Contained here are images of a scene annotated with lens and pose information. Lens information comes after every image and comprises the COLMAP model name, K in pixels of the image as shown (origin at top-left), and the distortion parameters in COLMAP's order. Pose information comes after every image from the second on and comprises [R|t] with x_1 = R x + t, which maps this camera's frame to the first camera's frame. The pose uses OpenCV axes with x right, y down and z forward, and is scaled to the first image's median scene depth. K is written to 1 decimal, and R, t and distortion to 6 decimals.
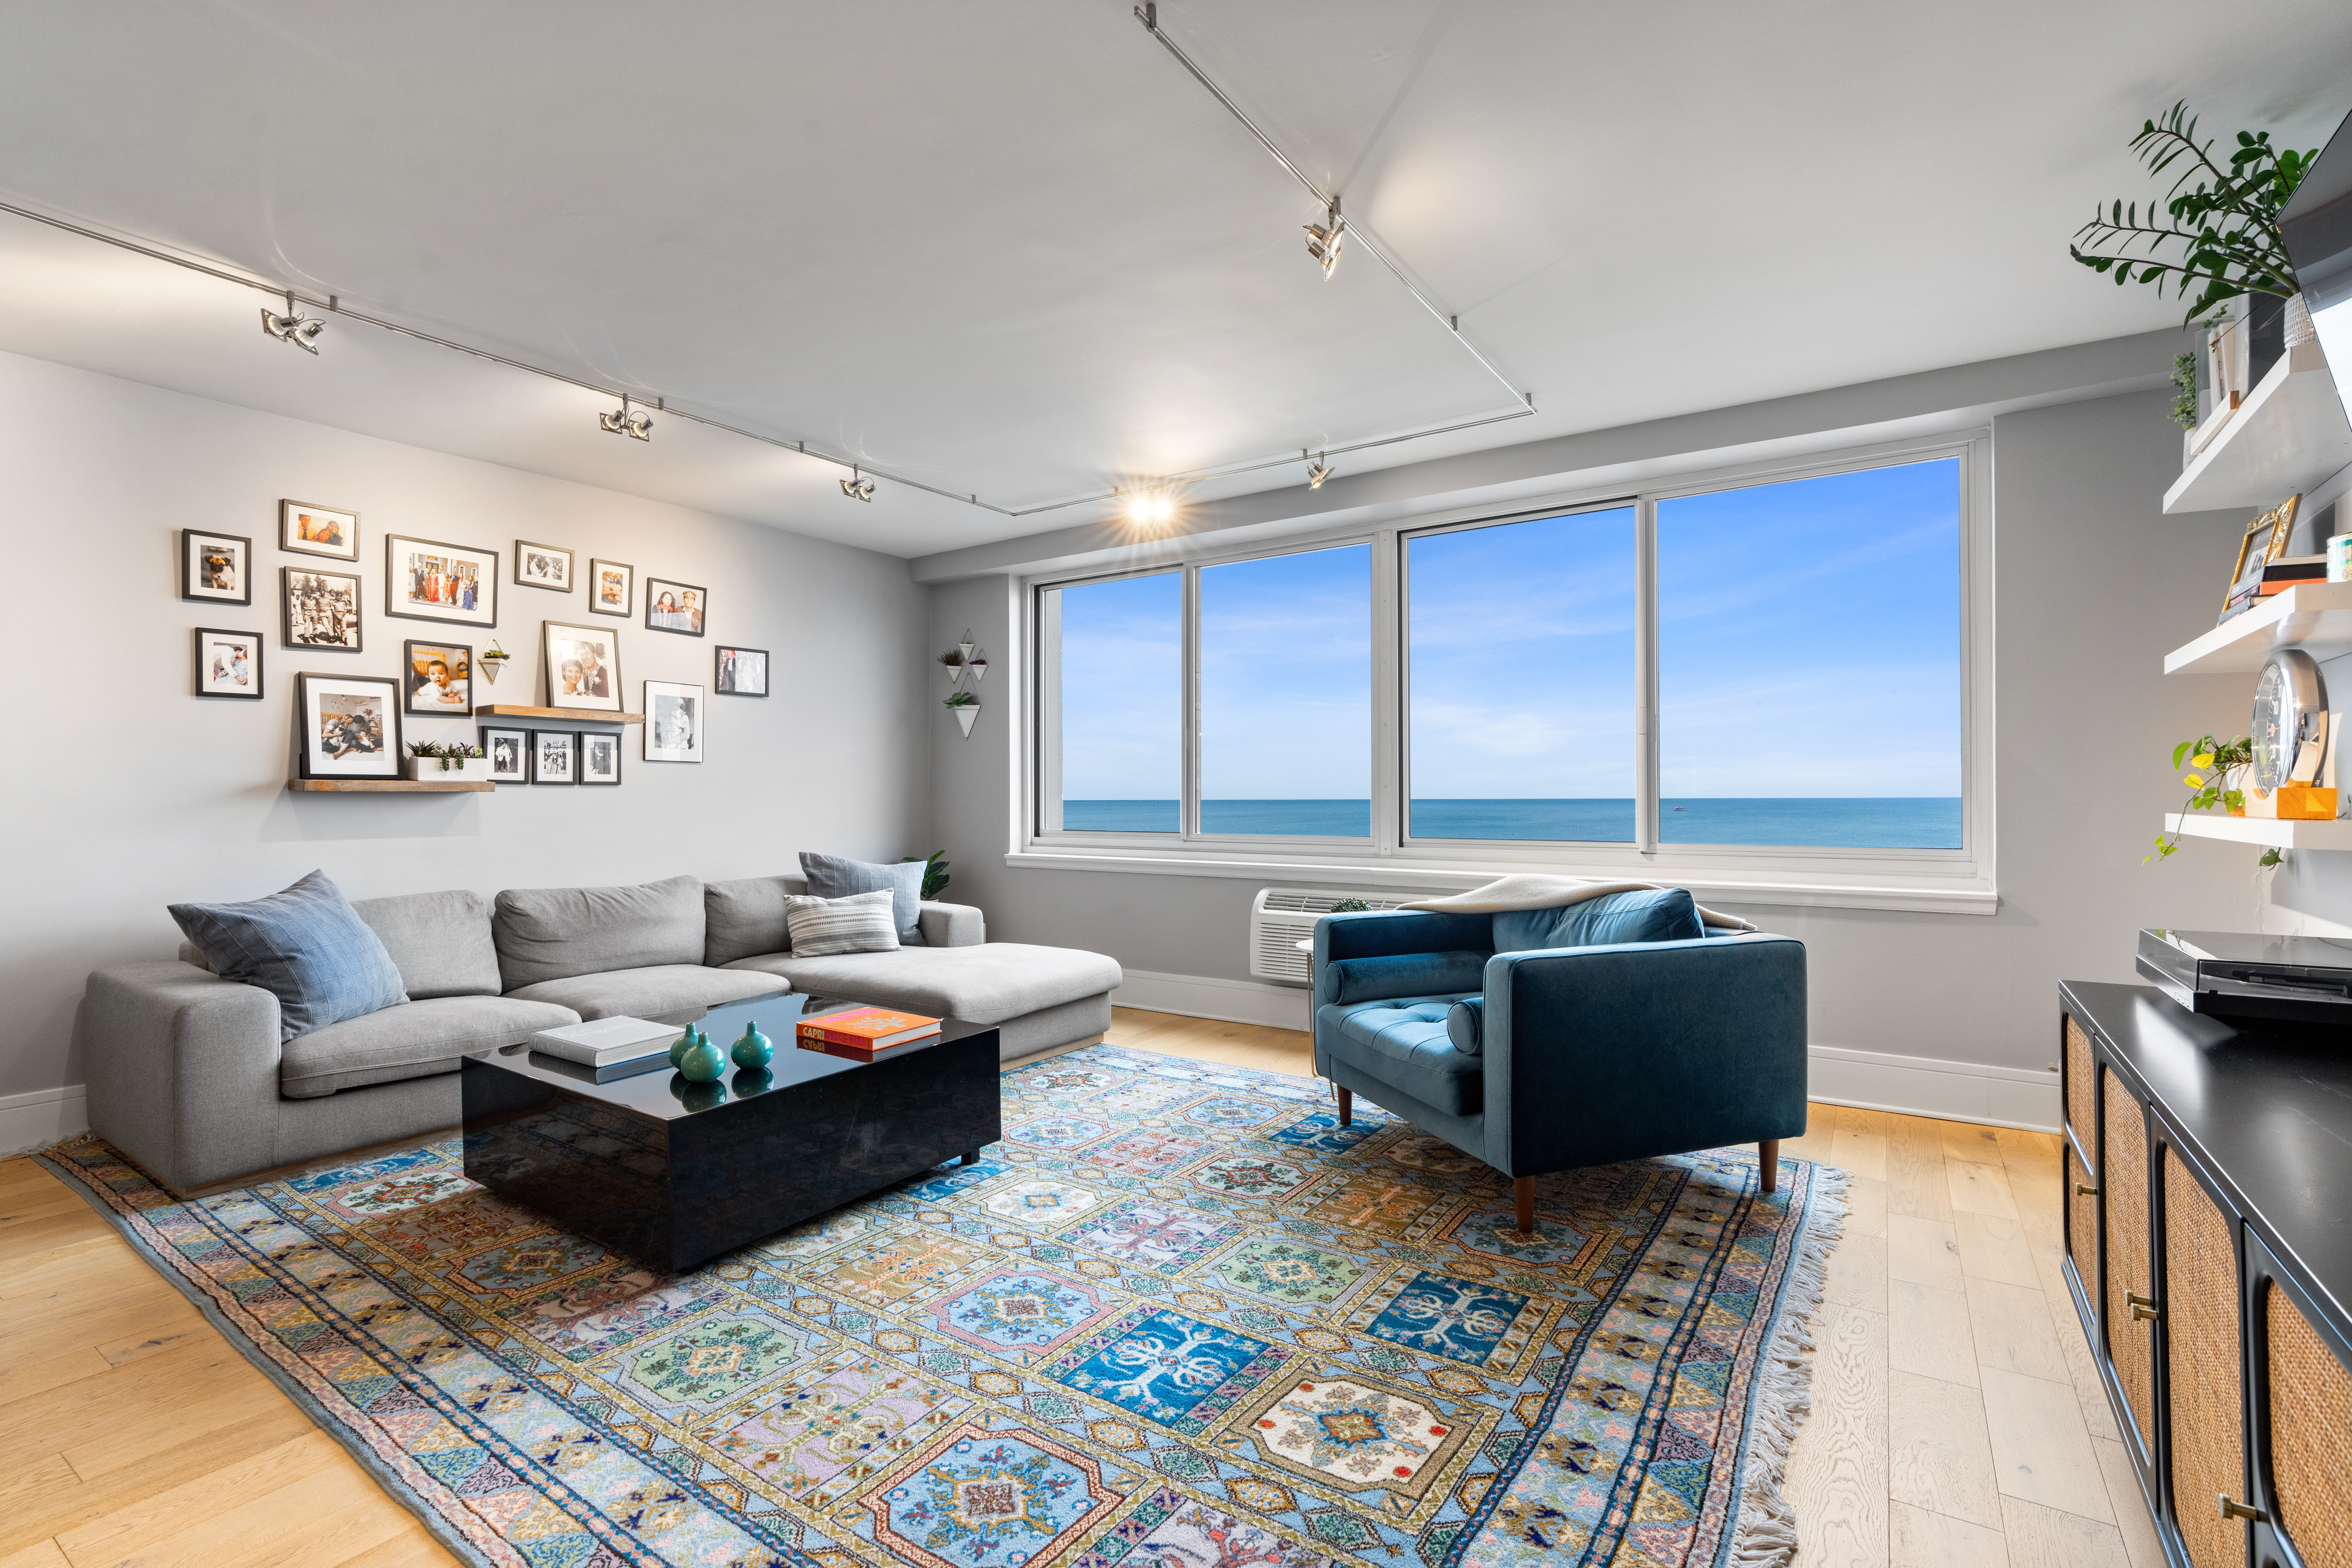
lens RADIAL K [[1082.4, 0, 1157.5], [0, 1082.4, 783.1], [0, 0, 1]] dist [-0.011351, 0.004191]
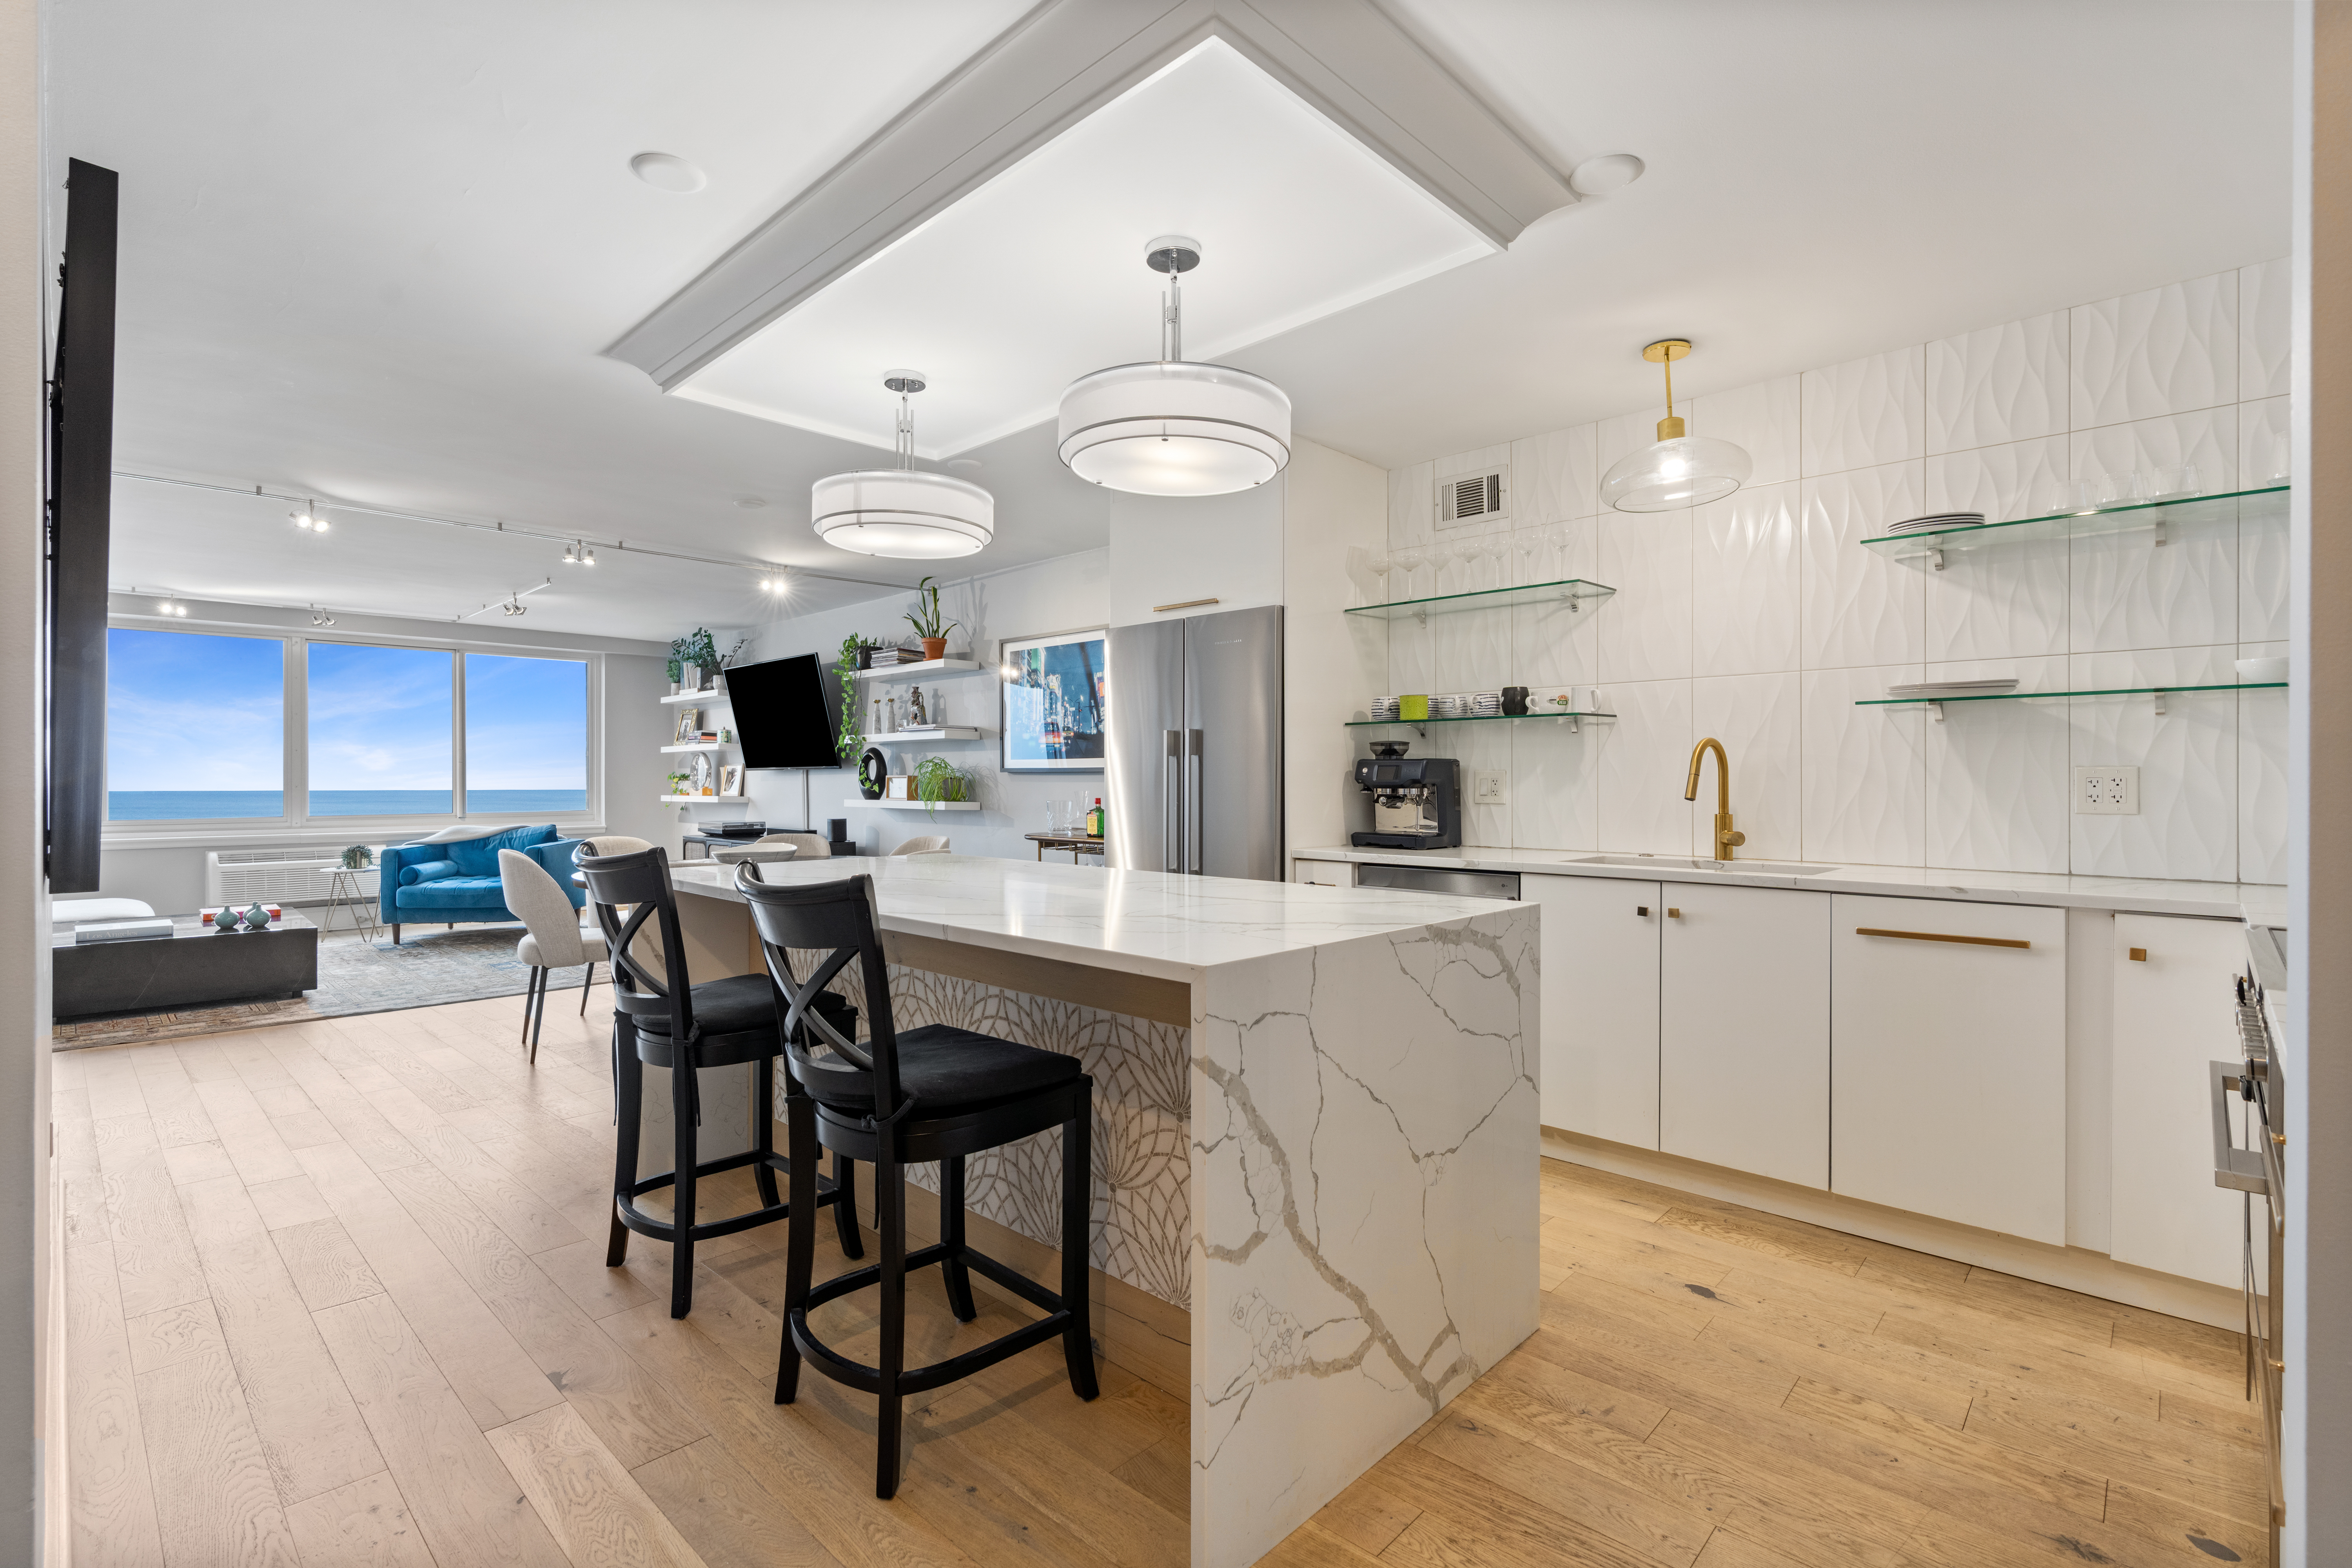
lens RADIAL K [[1082.4, 0, 1165.8], [0, 1082.4, 783.7], [0, 0, 1]] dist [-0.011351, 0.004191]
pose [[0.168279, 0.000189, 0.985739, -2.031551], [-0.008116, 0.999966, 0.001194, -0.024234], [-0.985706, -0.008201, 0.168275, -1.048285]]
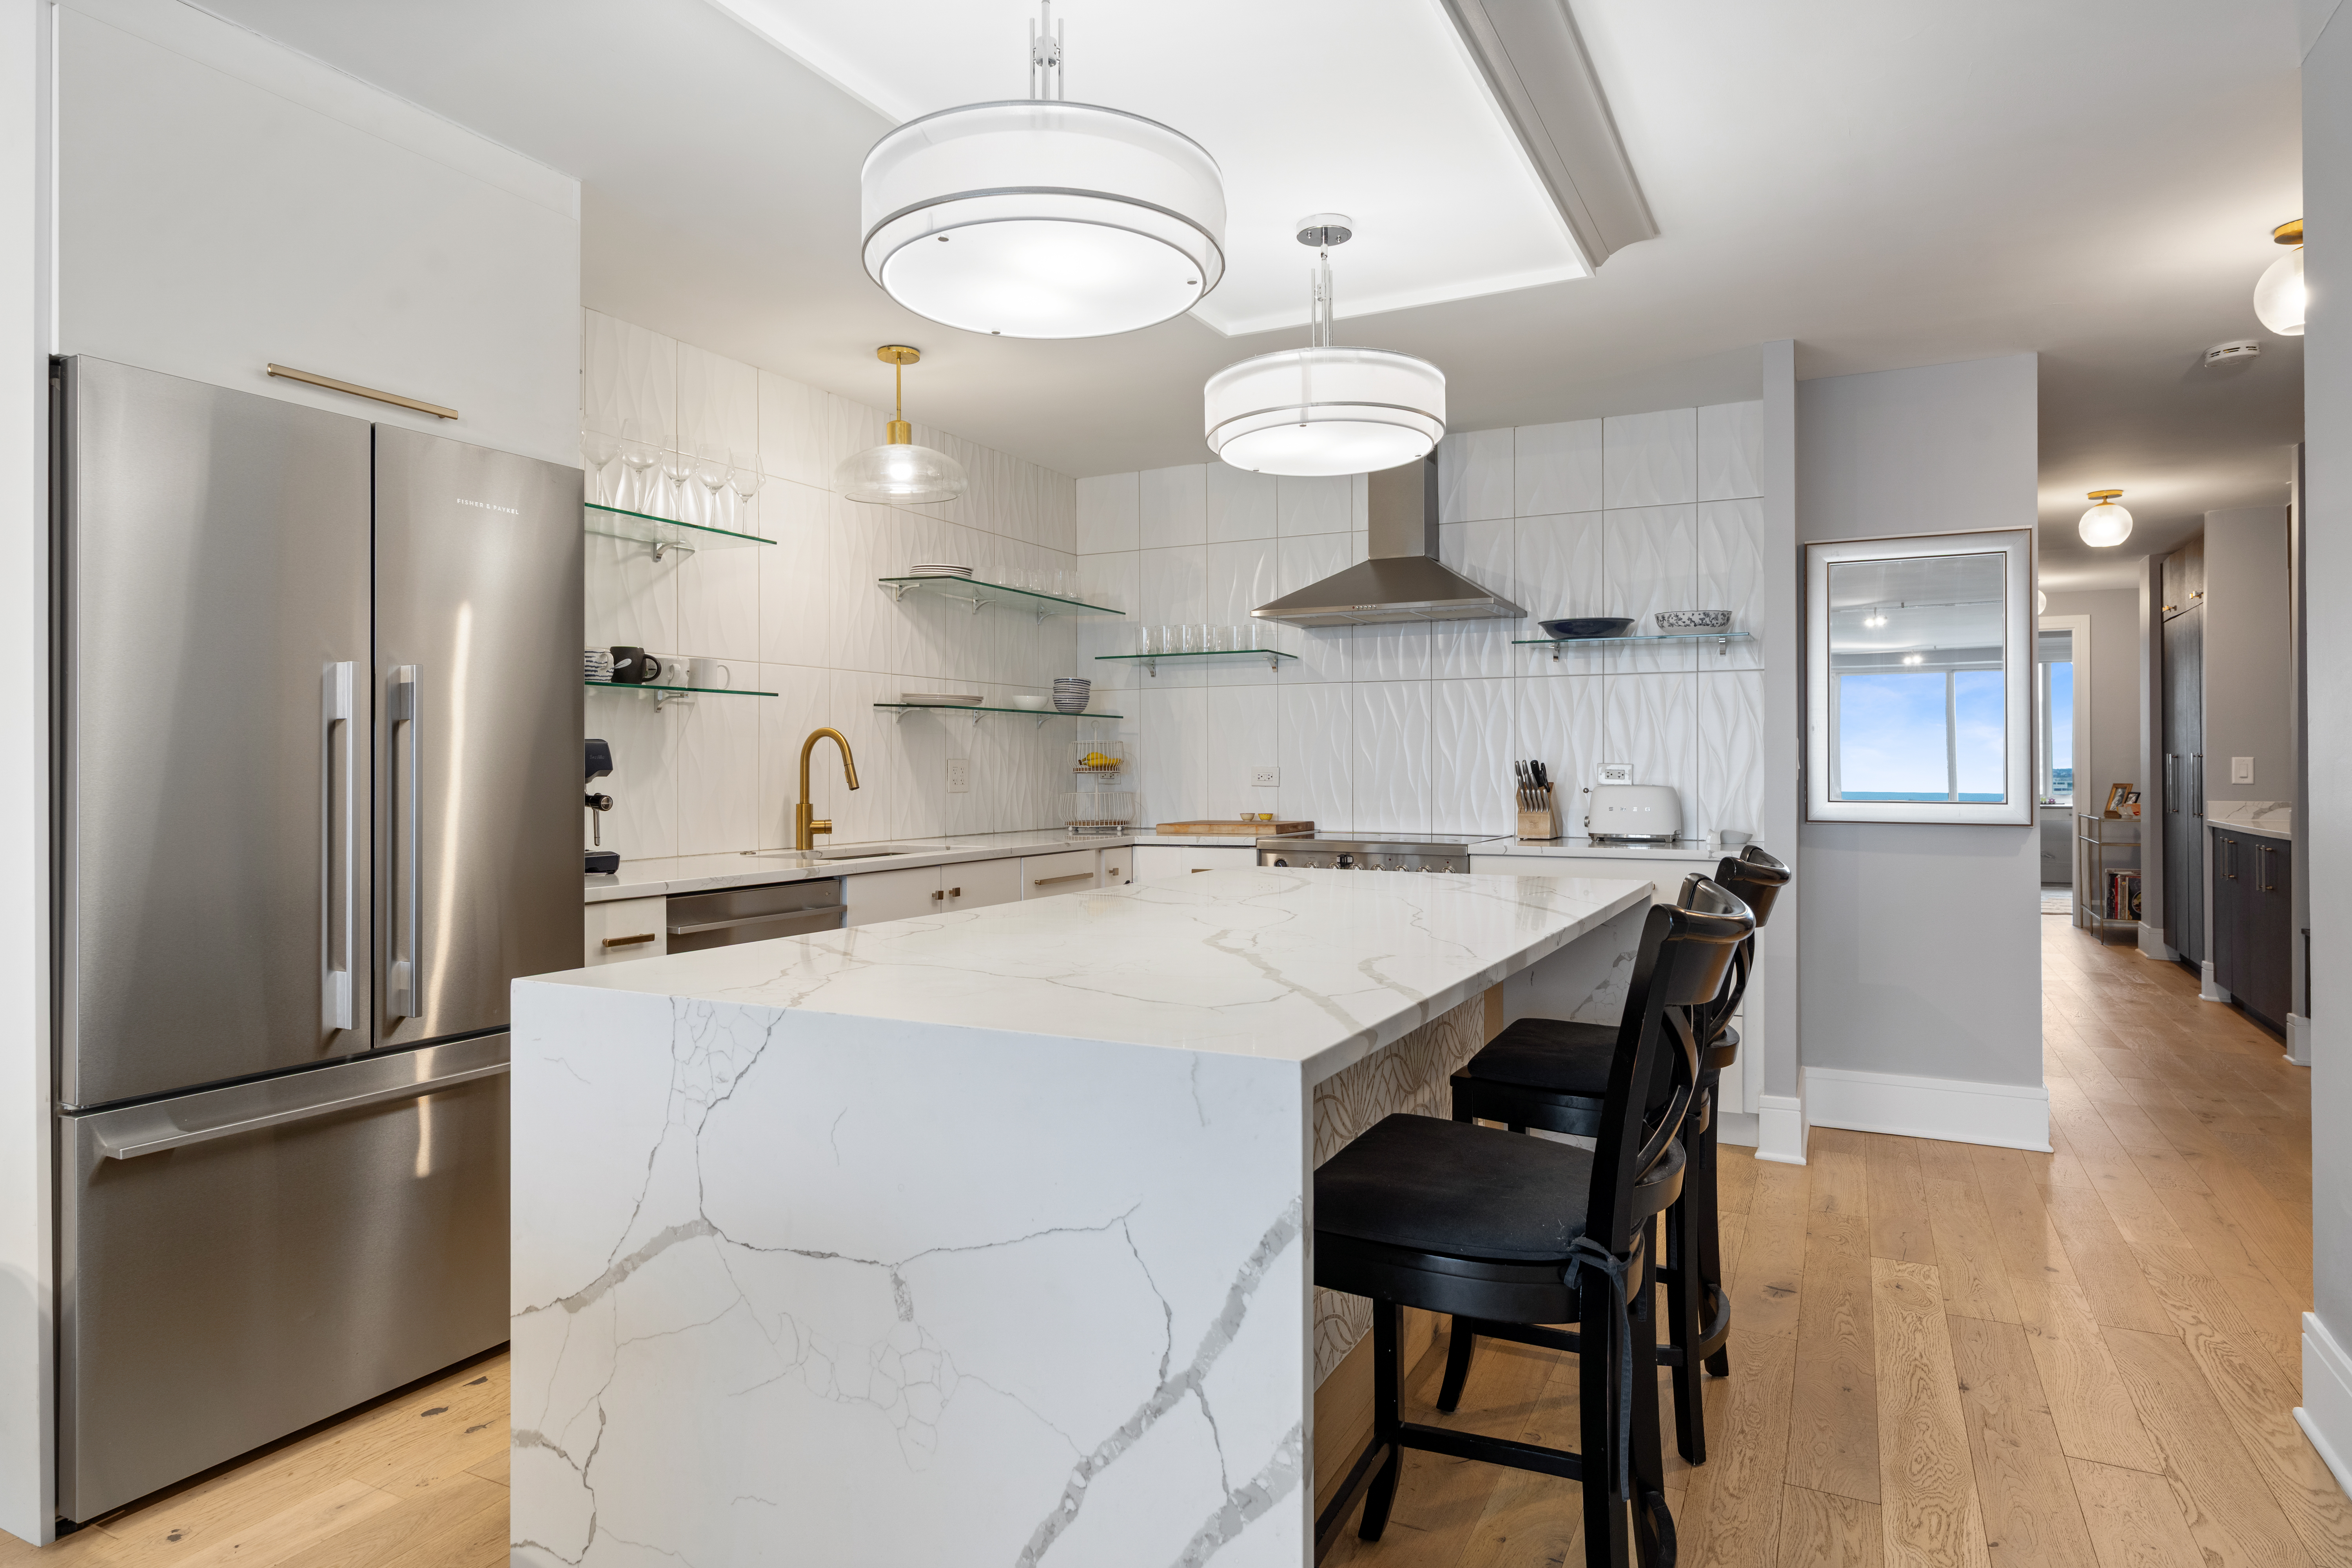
lens RADIAL K [[1337.9, 0, 1175.6], [0, 1337.9, 763.2], [0, 0, 1]] dist [-0.006574, 0.004507]
pose [[-0.992315, 0.006630, -0.123557, -0.994516], [0.007925, 0.999919, -0.009991, -0.021257], [0.123481, -0.010894, -0.992287, 0.045006]]
